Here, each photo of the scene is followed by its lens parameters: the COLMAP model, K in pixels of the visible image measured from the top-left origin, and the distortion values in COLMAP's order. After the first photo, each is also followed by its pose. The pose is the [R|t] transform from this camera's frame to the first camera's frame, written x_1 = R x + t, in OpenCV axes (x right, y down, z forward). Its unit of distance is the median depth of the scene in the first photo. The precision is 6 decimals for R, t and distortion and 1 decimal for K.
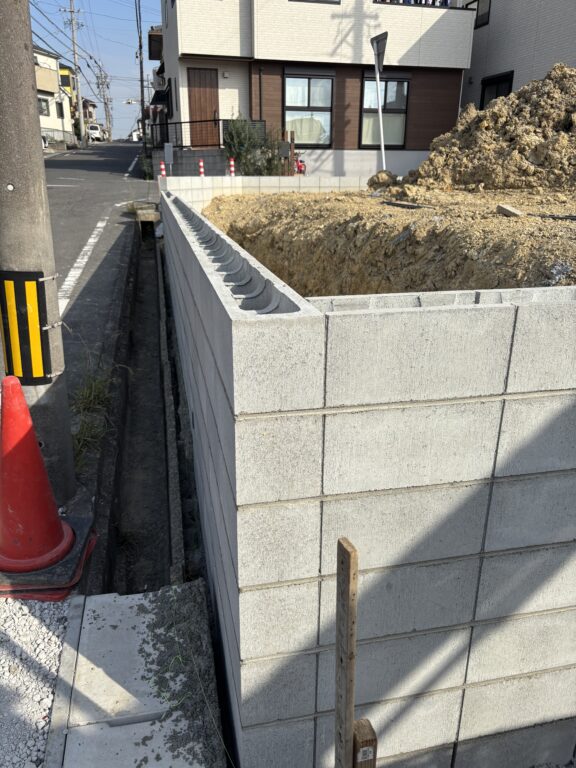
lens RADIAL K [[582.5, 0, 284.0], [0, 582.5, 380.1], [0, 0, 1]] dist [0.033487, -0.030732]
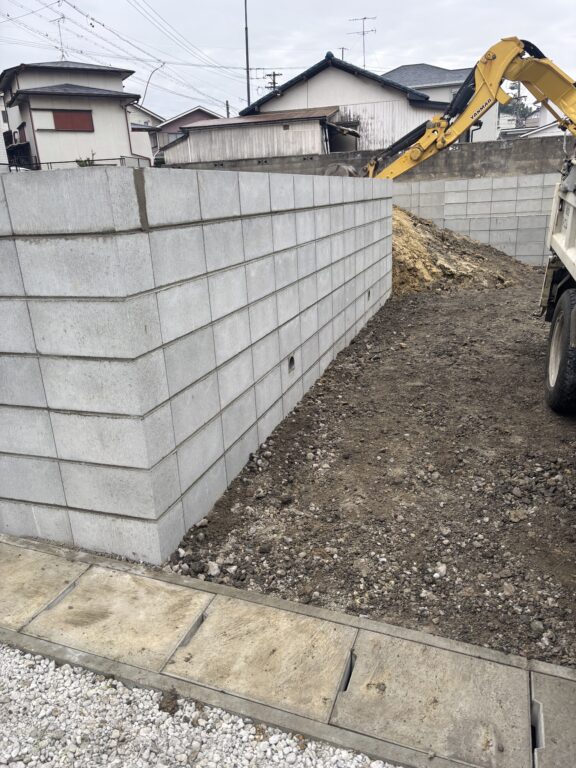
lens RADIAL K [[582.5, 0, 289.4], [0, 582.5, 386.4], [0, 0, 1]] dist [0.033487, -0.030732]
pose [[0.515009, -0.288699, 0.807105, -0.207490], [0.333523, 0.934869, 0.121581, 0.041701], [-0.789638, 0.206573, 0.577754, -0.042622]]
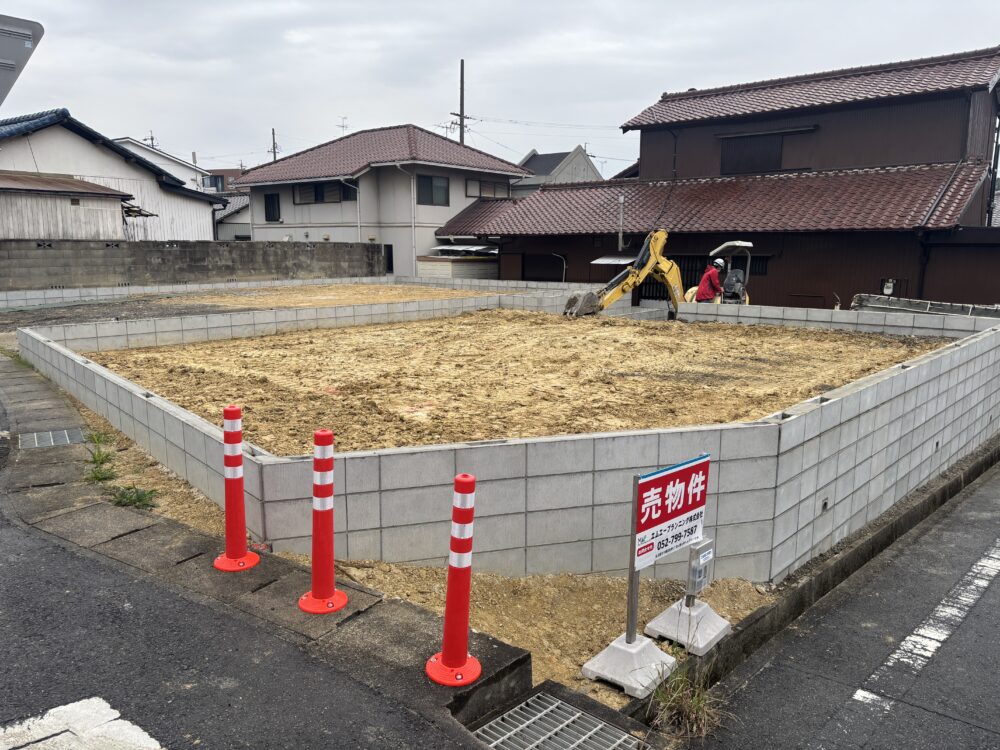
lens RADIAL K [[758.5, 0, 504.2], [0, 758.5, 377.5], [0, 0, 1]] dist [0.033487, -0.030732]
pose [[-0.590446, -0.144424, 0.794050, -0.594927], [0.263075, 0.895683, 0.358529, -0.644107], [-0.762998, 0.420586, -0.490858, 1.428080]]
